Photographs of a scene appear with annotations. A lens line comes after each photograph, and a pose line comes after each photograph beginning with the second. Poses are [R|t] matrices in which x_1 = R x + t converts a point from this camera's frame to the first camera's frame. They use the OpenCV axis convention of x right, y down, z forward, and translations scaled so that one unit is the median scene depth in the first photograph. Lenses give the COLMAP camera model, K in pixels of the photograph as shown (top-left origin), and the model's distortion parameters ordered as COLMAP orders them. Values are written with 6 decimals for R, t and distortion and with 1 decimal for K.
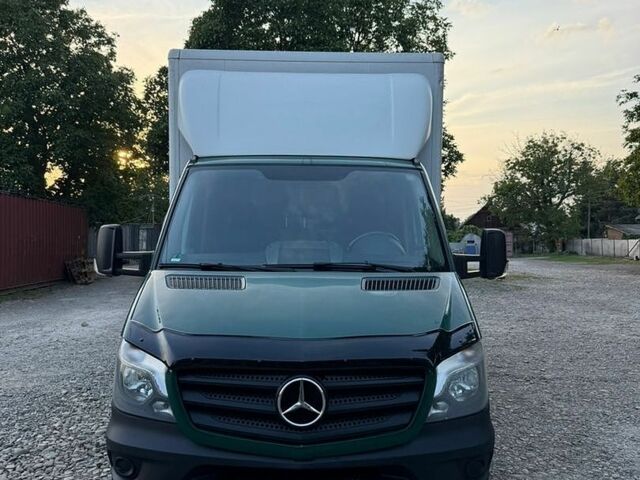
lens RADIAL K [[470.2, 0, 322.4], [0, 470.2, 235.7], [0, 0, 1]] dist [0.041322, -0.034736]
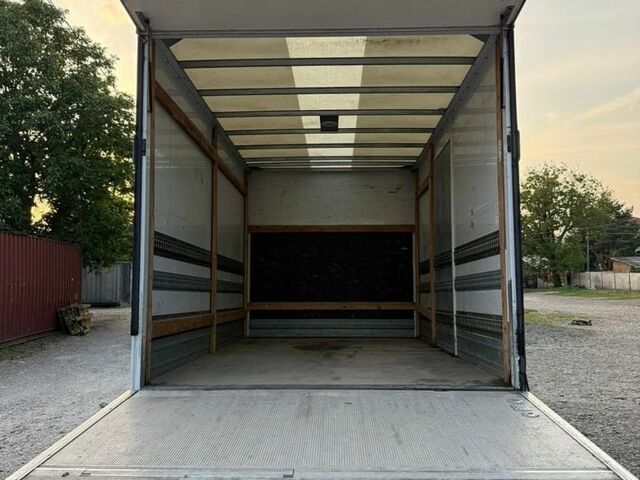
lens RADIAL K [[476.8, 0, 320.0], [0, 476.8, 240.0], [0, 0, 1]] dist [0.036565, -0.010660]
pose [[0.999545, -0.011462, 0.027891, -0.063630], [0.013298, 0.997695, -0.066546, -0.002793], [-0.027064, 0.066887, 0.997393, 0.080302]]
